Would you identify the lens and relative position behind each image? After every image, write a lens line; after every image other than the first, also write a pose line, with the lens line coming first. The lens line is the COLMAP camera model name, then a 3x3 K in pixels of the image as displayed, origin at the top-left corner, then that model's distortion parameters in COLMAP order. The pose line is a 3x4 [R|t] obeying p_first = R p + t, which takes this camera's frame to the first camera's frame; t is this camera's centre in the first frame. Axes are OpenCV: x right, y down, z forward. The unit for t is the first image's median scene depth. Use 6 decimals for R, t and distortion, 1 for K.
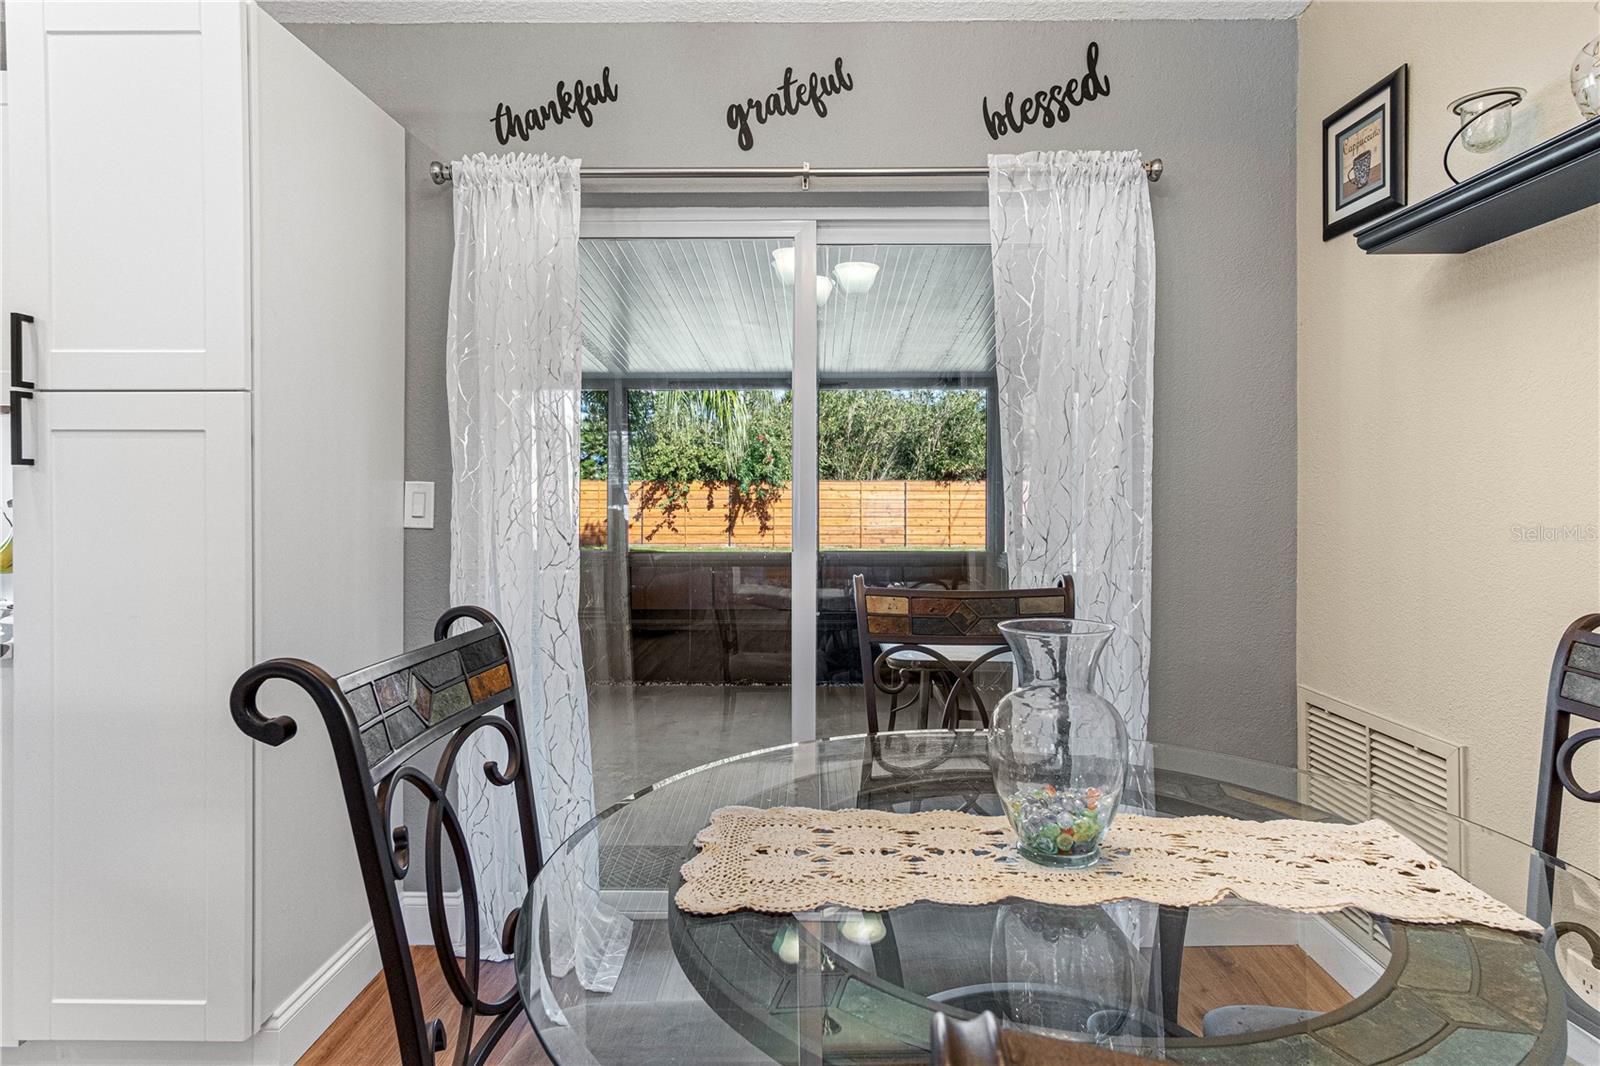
lens RADIAL K [[865.2, 0, 810.2], [0, 865.2, 501.1], [0, 0, 1]] dist [0.005627, 0.002477]
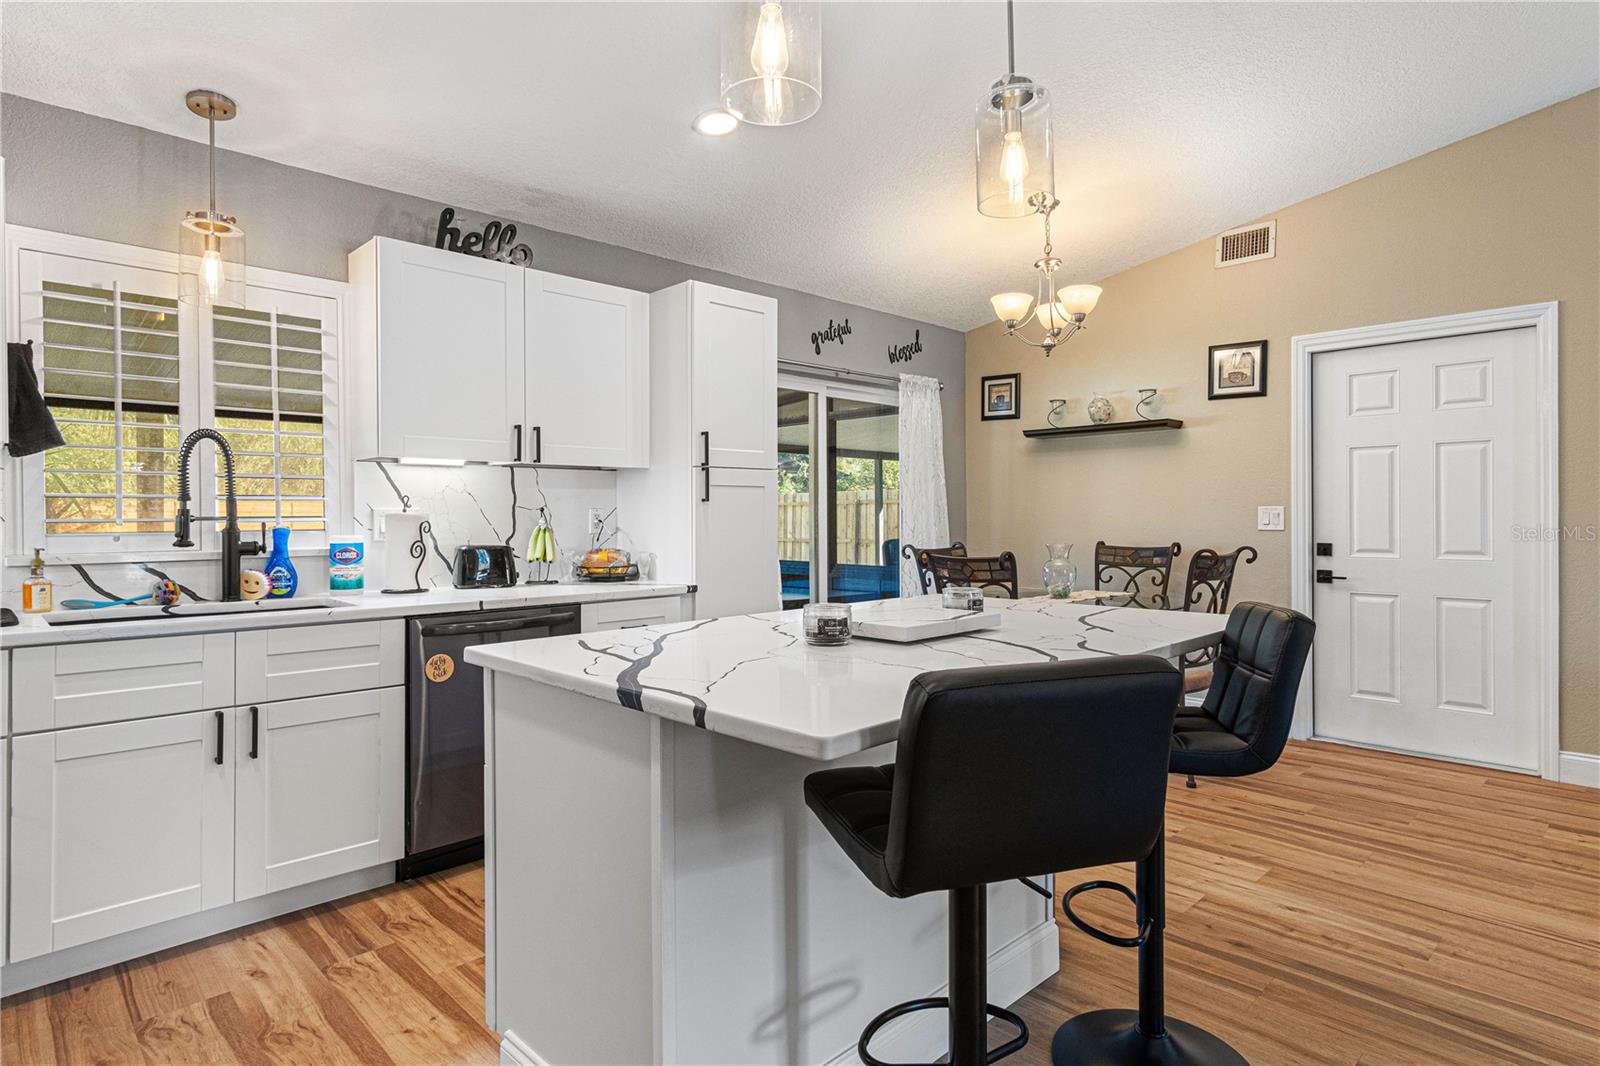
lens RADIAL K [[847.6, 0, 801.5], [0, 847.6, 520.4], [0, 0, 1]] dist [-0.000505, 0.000652]
pose [[0.711104, -0.010713, 0.703005, -1.595719], [0.011105, 0.999930, 0.004004, -0.000463], [-0.702999, 0.004960, 0.711173, -0.473877]]
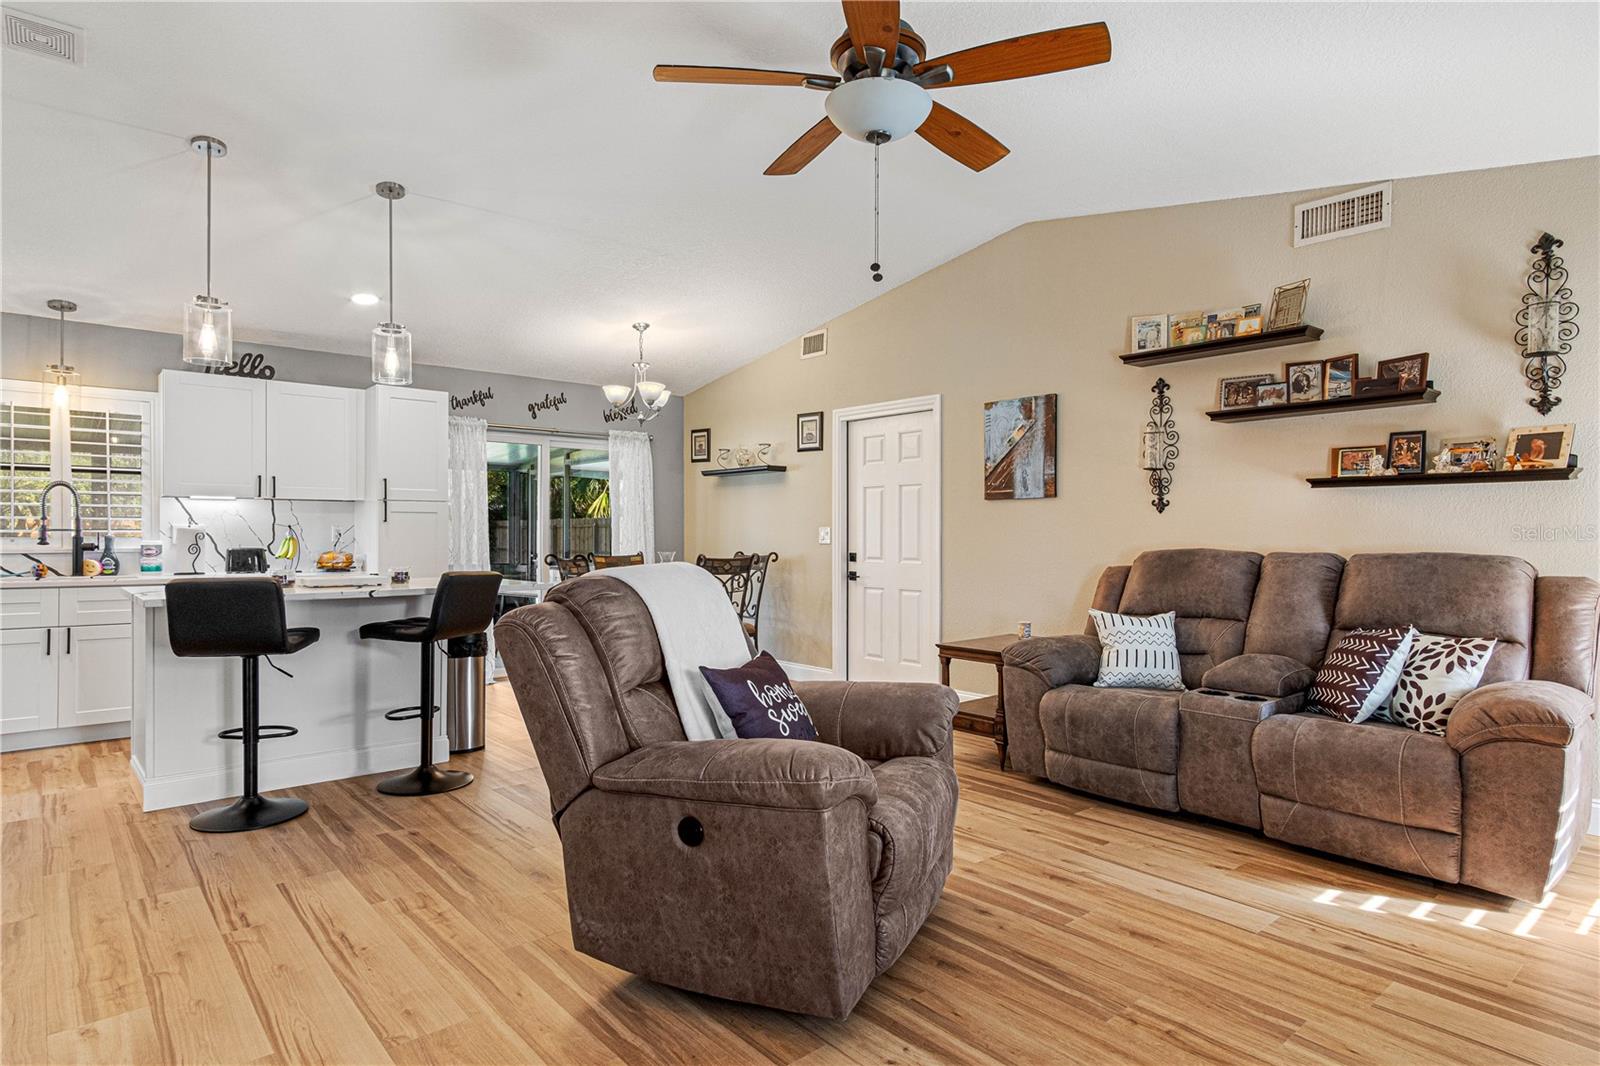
lens RADIAL K [[867.3, 0, 803.0], [0, 867.3, 537.2], [0, 0, 1]] dist [0.001562, 0.000613]
pose [[0.745043, -0.003565, 0.667007, -1.422779], [0.004643, 0.999989, 0.000159, 0.019390], [-0.667000, 0.002979, 0.745052, -1.937571]]
